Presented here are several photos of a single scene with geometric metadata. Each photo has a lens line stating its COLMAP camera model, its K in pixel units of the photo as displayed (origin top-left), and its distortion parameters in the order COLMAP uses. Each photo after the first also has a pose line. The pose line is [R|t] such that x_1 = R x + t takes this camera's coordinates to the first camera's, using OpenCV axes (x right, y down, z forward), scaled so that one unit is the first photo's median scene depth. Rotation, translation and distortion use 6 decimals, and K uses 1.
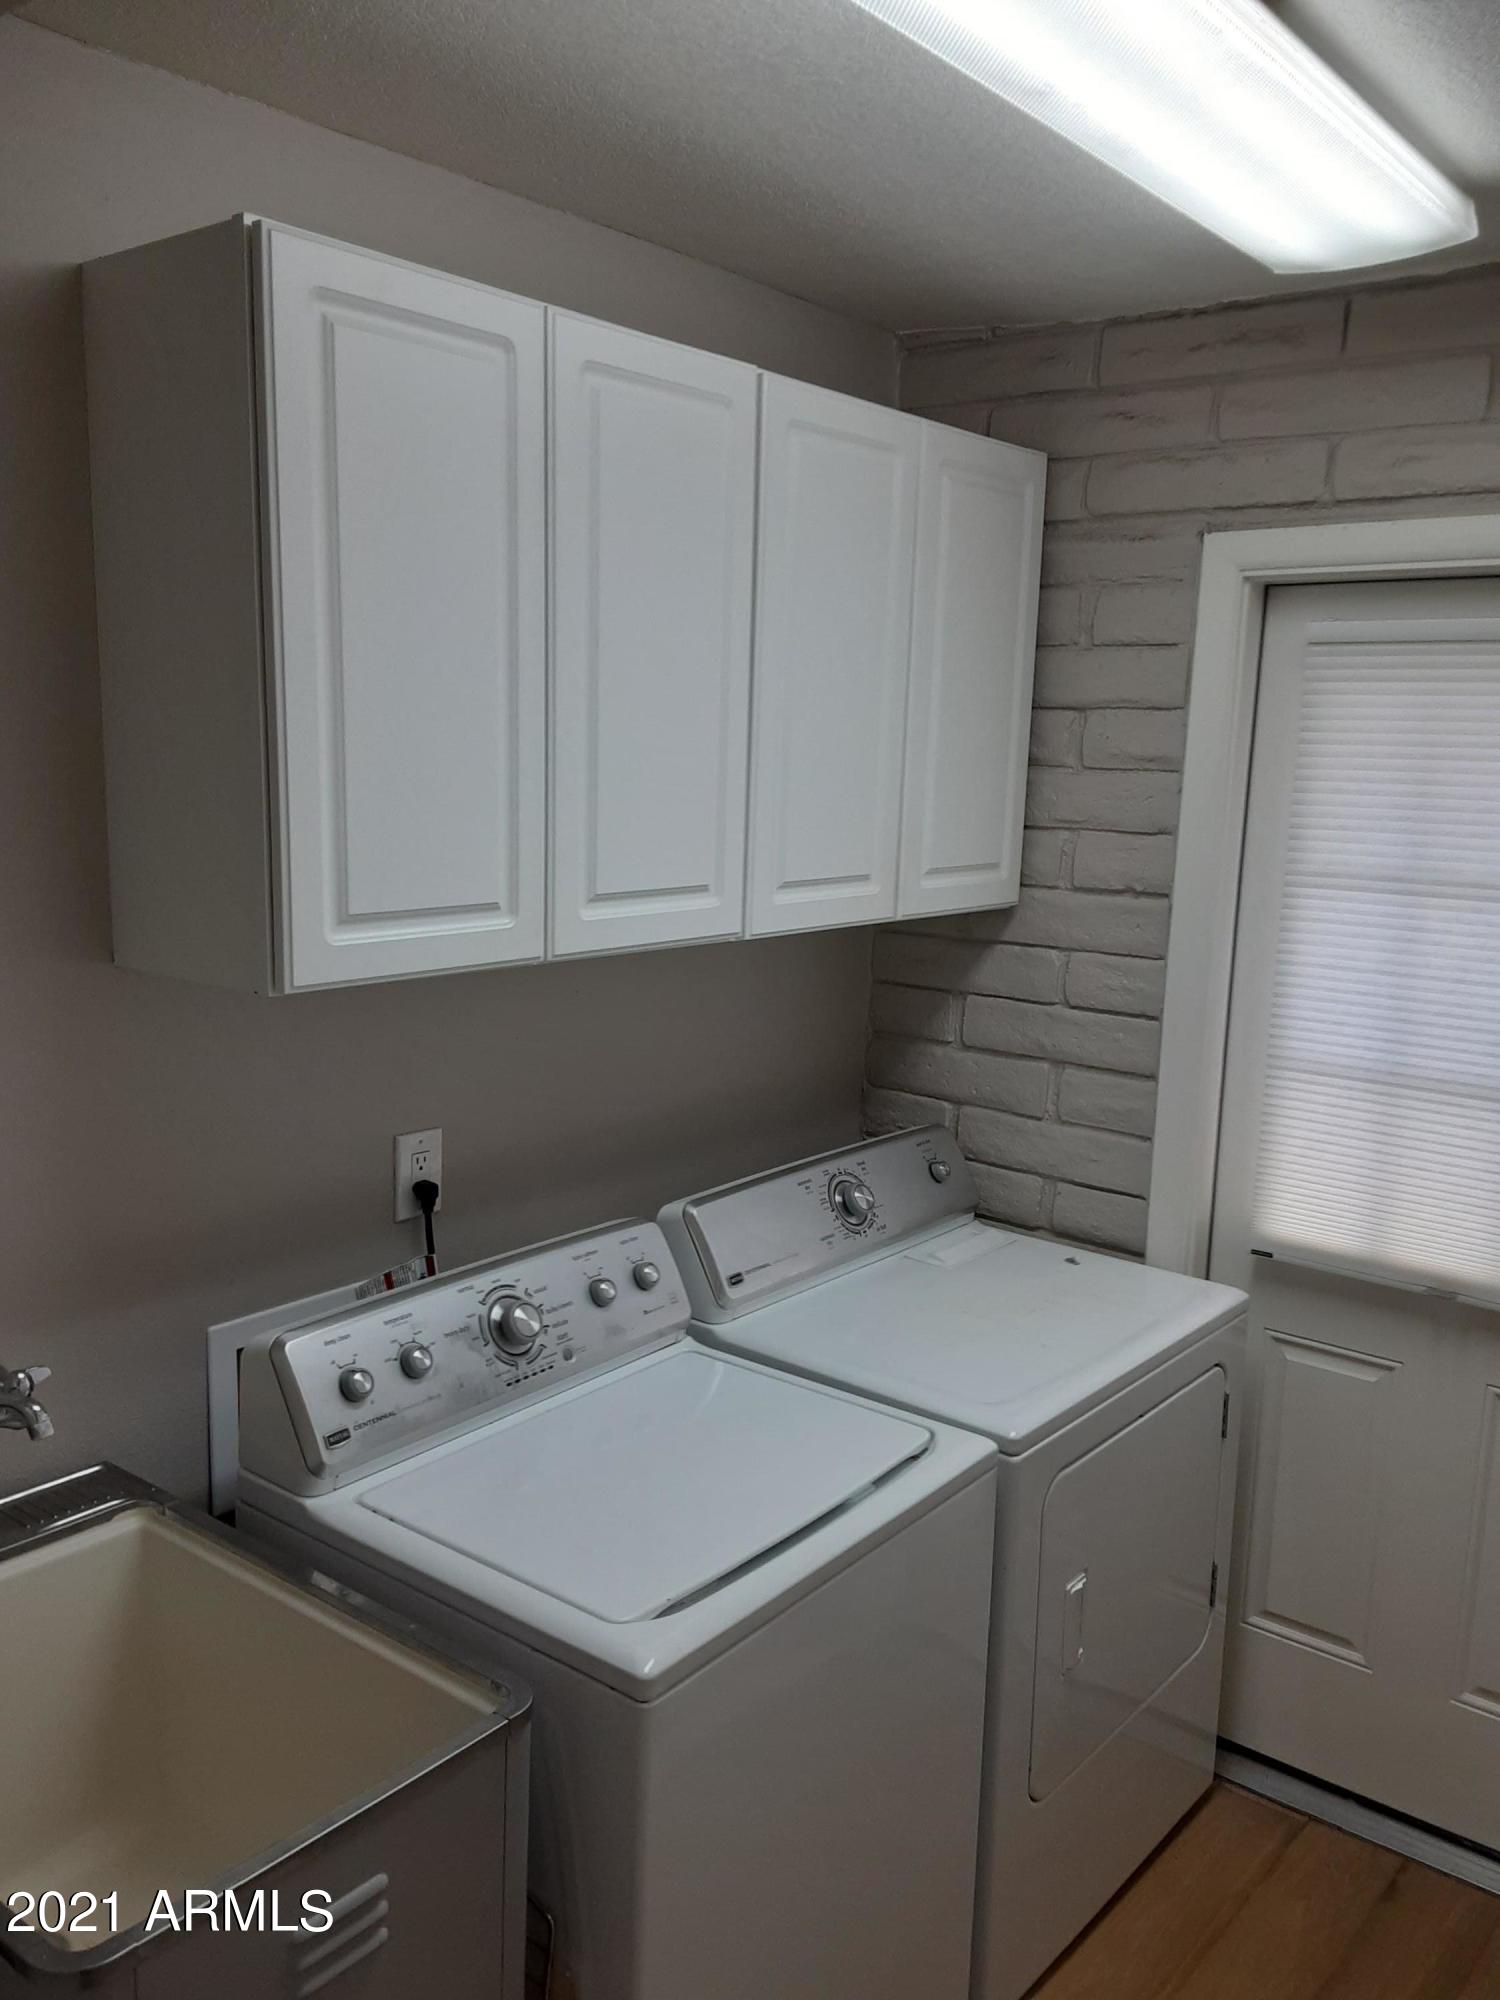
lens RADIAL K [[1623.5, 0, 750.0], [0, 1623.5, 1000.0], [0, 0, 1]] dist [0.109266, -0.213553]
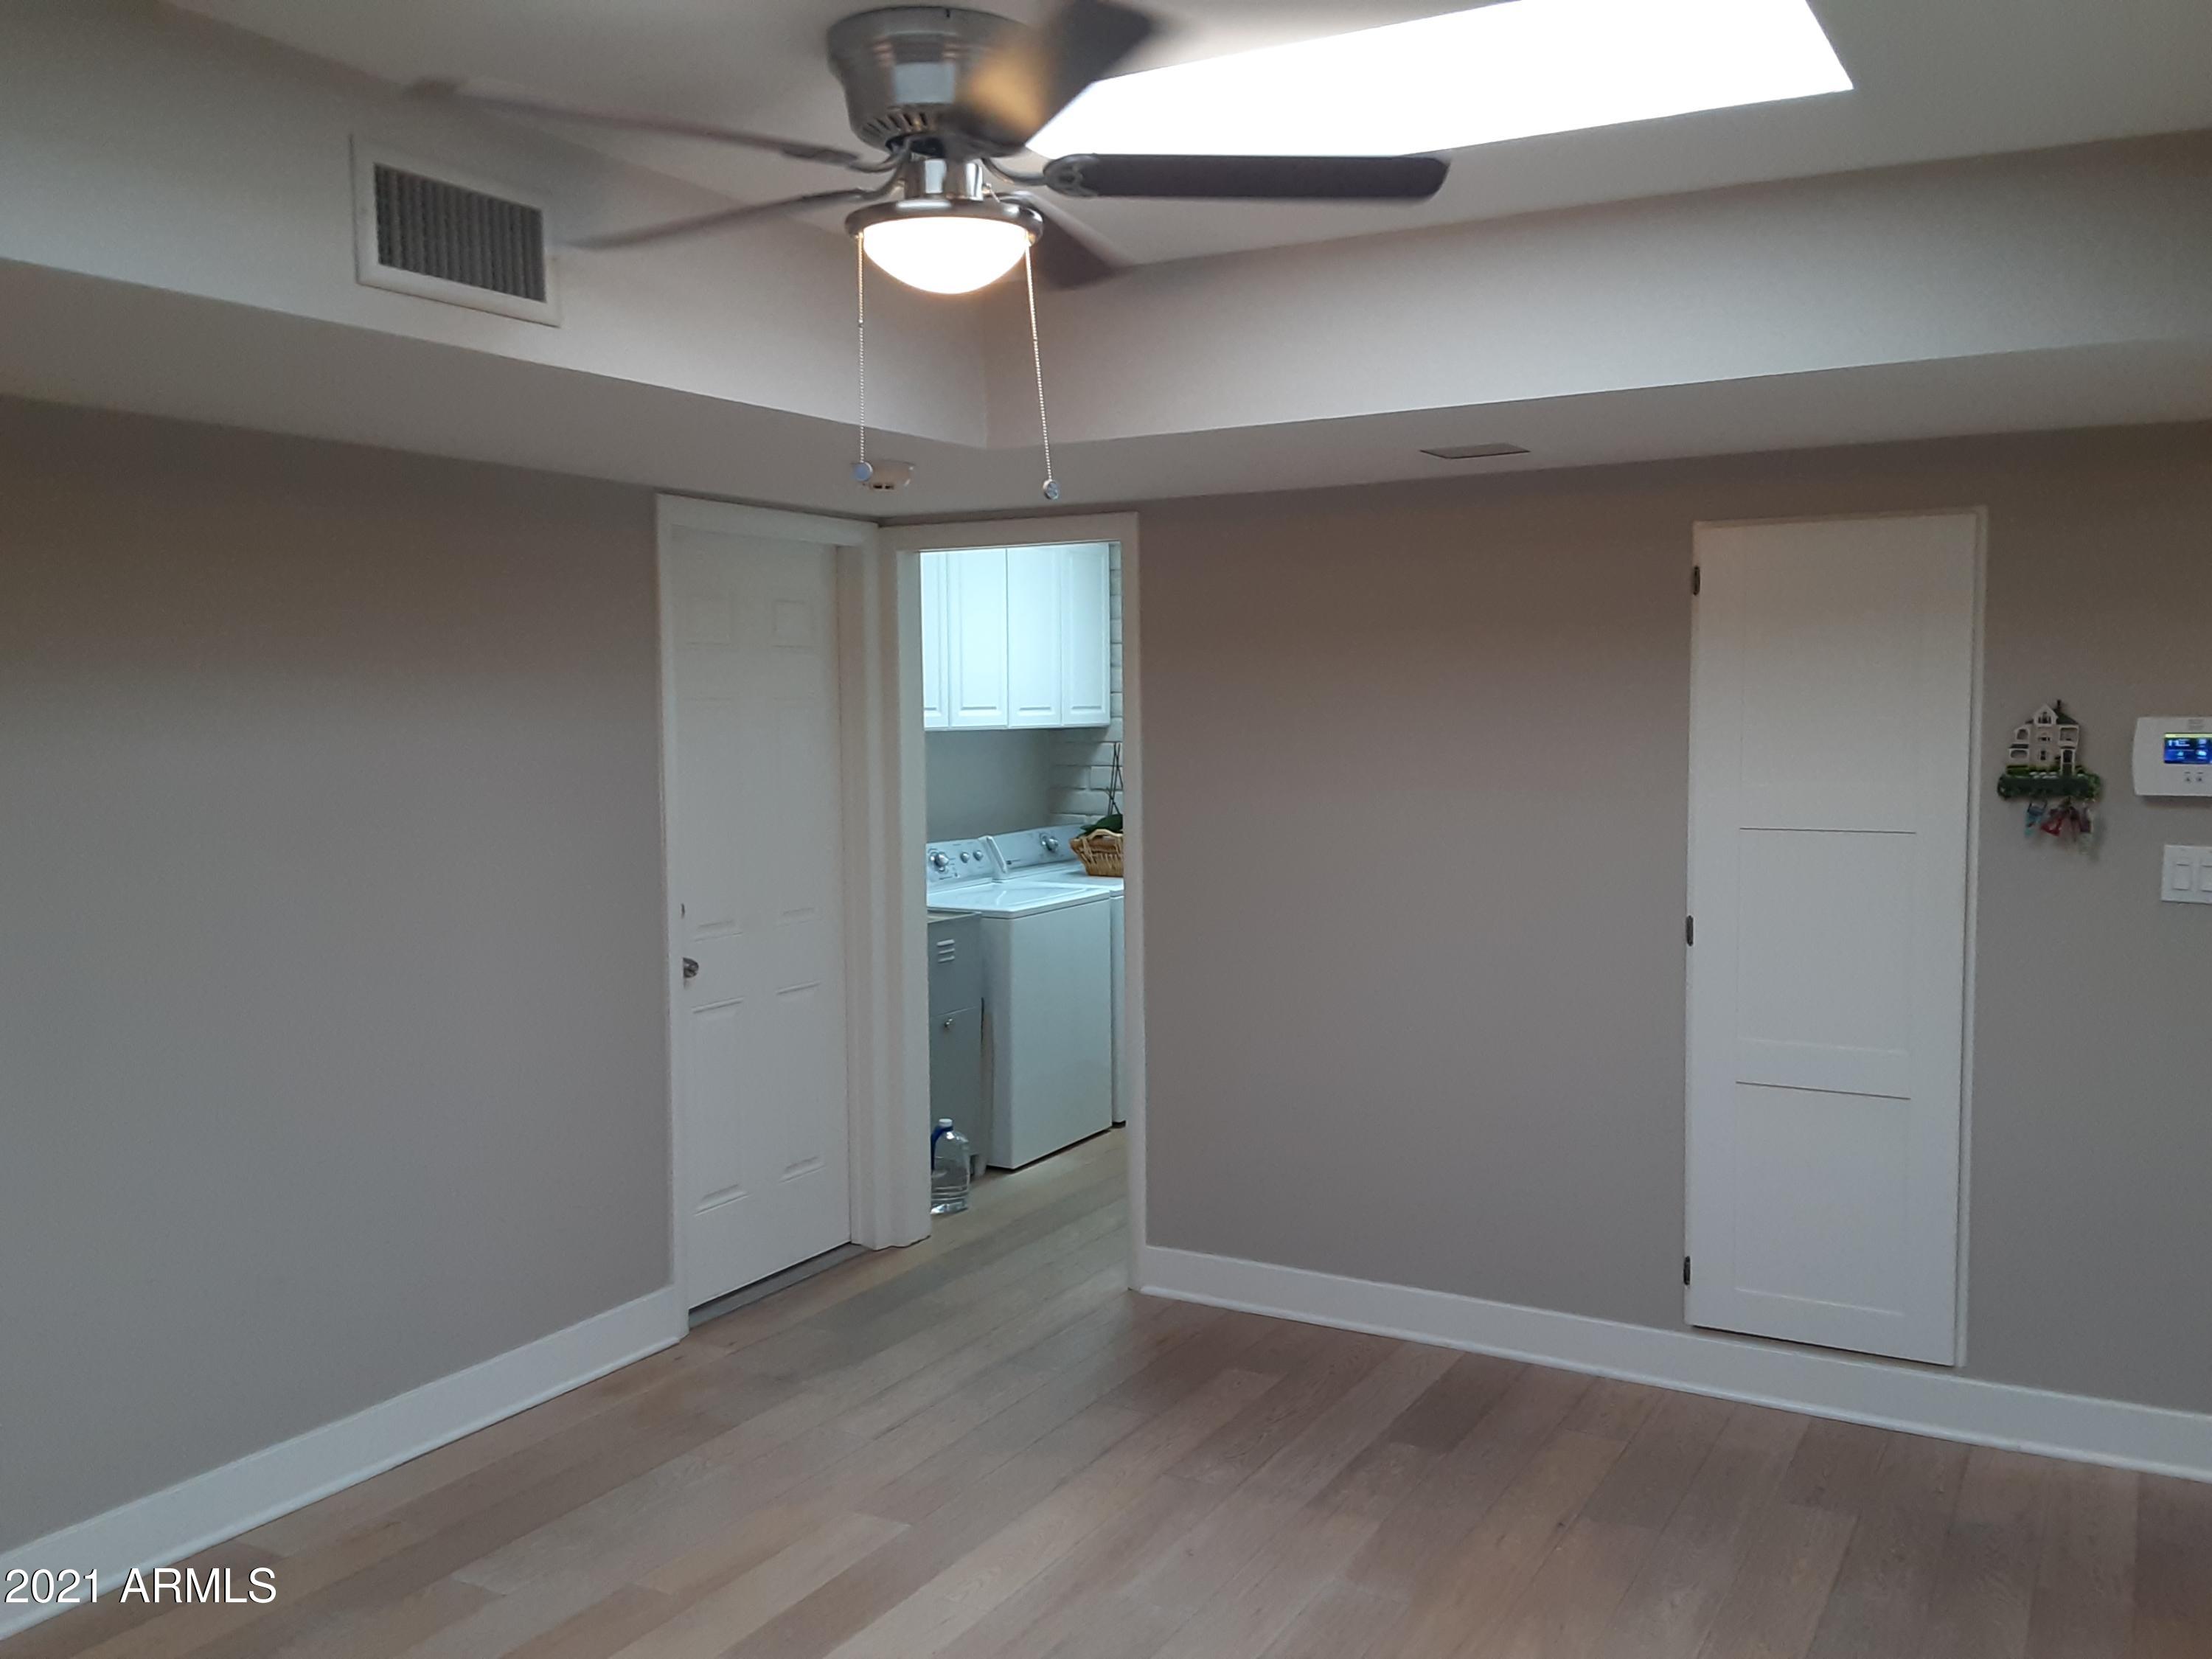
lens RADIAL K [[1795.6, 0, 1106.0], [0, 1795.6, 829.5], [0, 0, 1]] dist [0.109266, -0.213553]
pose [[0.988171, -0.047646, 0.145763, -0.249349], [0.060035, 0.994838, -0.081808, 0.334325], [-0.141113, 0.089591, 0.985931, -1.697328]]
